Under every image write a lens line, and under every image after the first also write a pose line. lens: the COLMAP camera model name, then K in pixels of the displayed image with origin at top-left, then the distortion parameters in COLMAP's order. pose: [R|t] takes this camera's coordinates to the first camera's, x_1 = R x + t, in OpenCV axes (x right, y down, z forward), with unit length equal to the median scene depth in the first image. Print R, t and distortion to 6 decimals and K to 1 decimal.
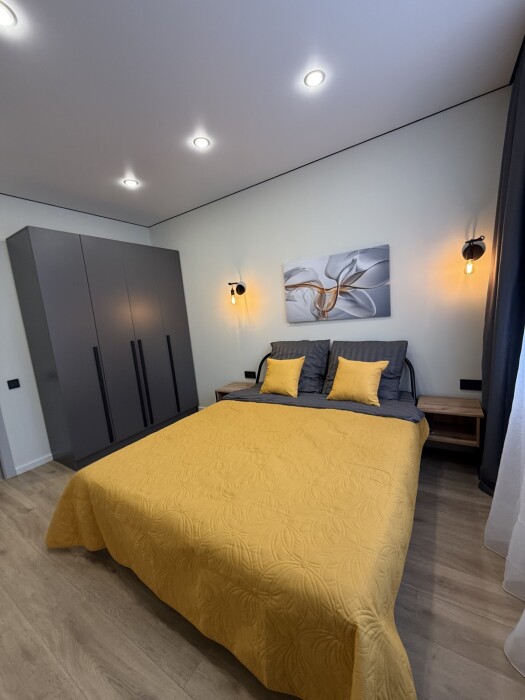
lens RADIAL K [[277.3, 0, 260.8], [0, 277.3, 351.7], [0, 0, 1]] dist [-0.000057, -0.000130]
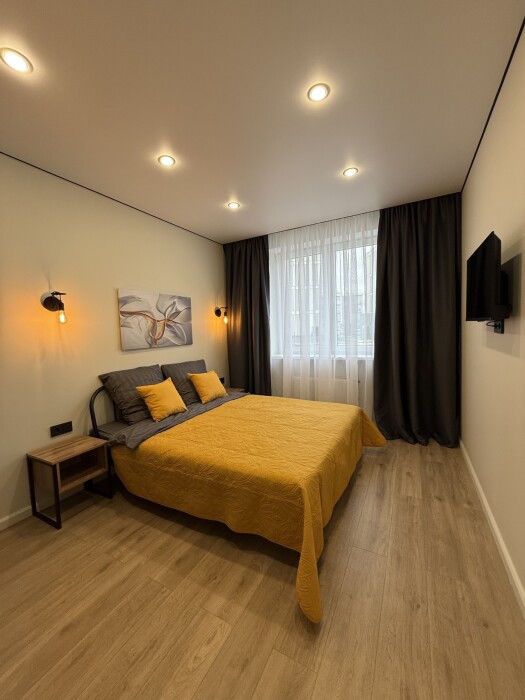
lens RADIAL K [[277.3, 0, 260.6], [0, 277.3, 348.0], [0, 0, 1]] dist [-0.000057, -0.000130]
pose [[-0.058646, 0.035361, 0.997652, -0.946194], [0.184973, 0.982452, -0.023949, -0.004784], [-0.980992, 0.183134, -0.064158, 0.673529]]
